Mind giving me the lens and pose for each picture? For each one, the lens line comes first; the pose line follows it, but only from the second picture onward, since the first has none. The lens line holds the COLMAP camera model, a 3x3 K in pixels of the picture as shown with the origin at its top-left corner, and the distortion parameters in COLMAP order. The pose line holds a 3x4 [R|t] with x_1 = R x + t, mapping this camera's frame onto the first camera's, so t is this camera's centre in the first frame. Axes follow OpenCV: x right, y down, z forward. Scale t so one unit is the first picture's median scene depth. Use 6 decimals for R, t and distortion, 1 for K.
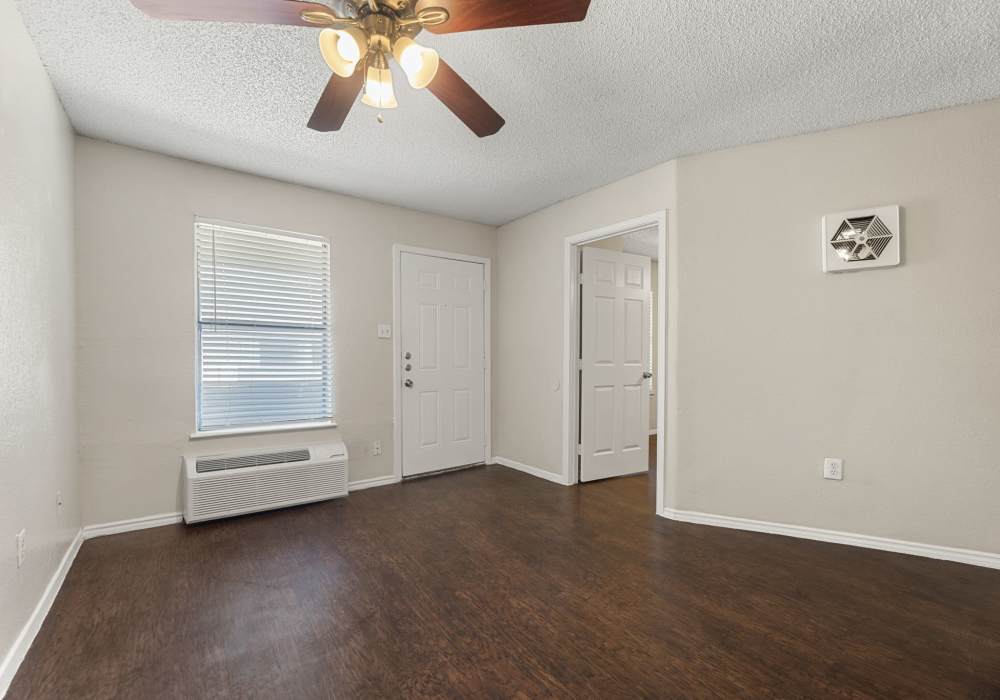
lens RADIAL K [[442.8, 0, 495.0], [0, 442.8, 357.4], [0, 0, 1]] dist [-0.000628, -0.000050]
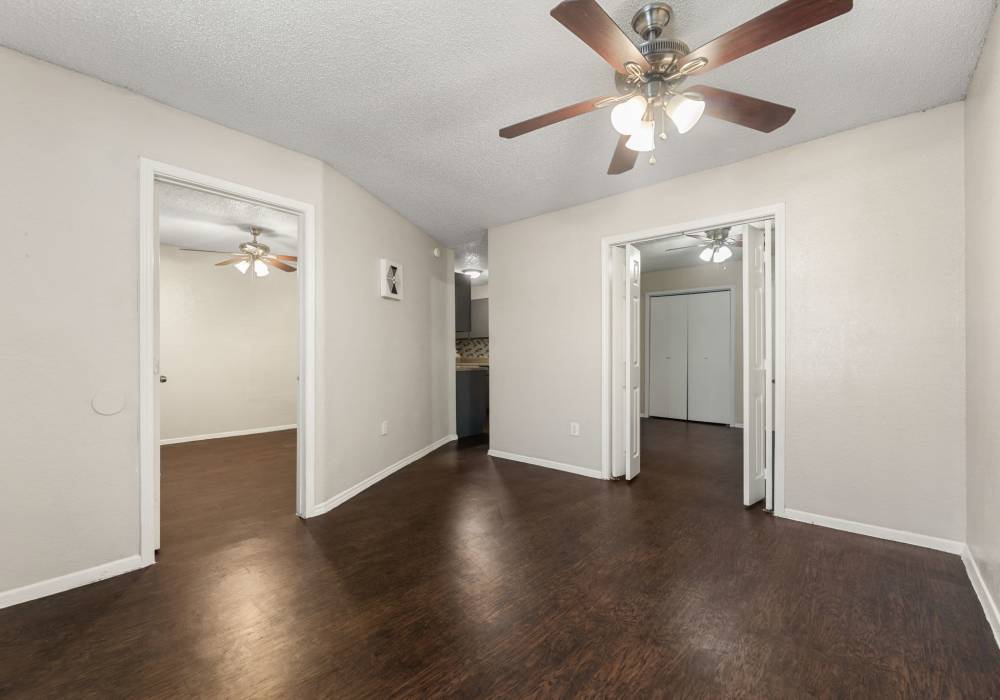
lens RADIAL K [[426.7, 0, 495.8], [0, 426.7, 353.9], [0, 0, 1]] dist [-0.007510, 0.000196]
pose [[-0.216850, -0.002329, 0.976202, -0.973345], [0.008993, 0.999950, 0.004384, -0.002104], [-0.976164, 0.009730, -0.216818, 1.247453]]
